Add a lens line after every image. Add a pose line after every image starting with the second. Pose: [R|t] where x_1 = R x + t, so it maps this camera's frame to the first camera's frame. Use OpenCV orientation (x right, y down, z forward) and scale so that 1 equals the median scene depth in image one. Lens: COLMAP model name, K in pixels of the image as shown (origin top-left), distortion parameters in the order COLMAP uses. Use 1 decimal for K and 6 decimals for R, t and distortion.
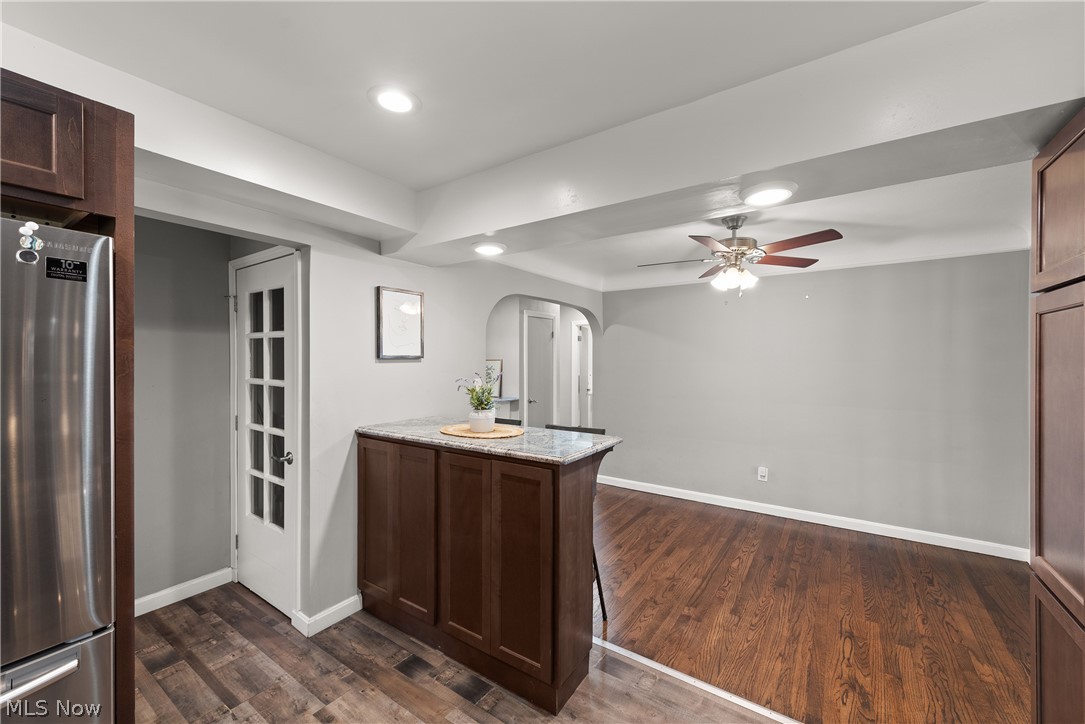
lens RADIAL K [[430.3, 0, 541.6], [0, 430.3, 357.7], [0, 0, 1]] dist [0.002698, 0.000028]
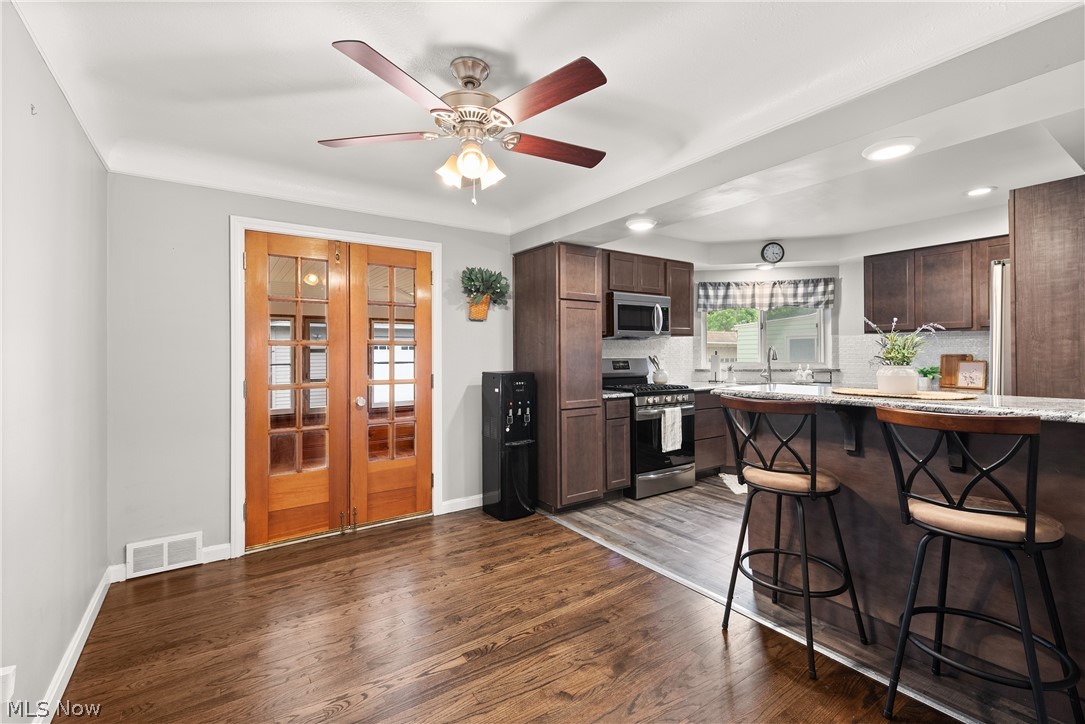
lens RADIAL K [[473.4, 0, 537.5], [0, 473.4, 351.1], [0, 0, 1]] dist [0.001284, 0.000307]
pose [[-0.932223, 0.009686, 0.361755, 0.164656], [0.006074, 0.999920, -0.011120, 0.108622], [-0.361834, -0.008168, -0.932207, 2.139418]]
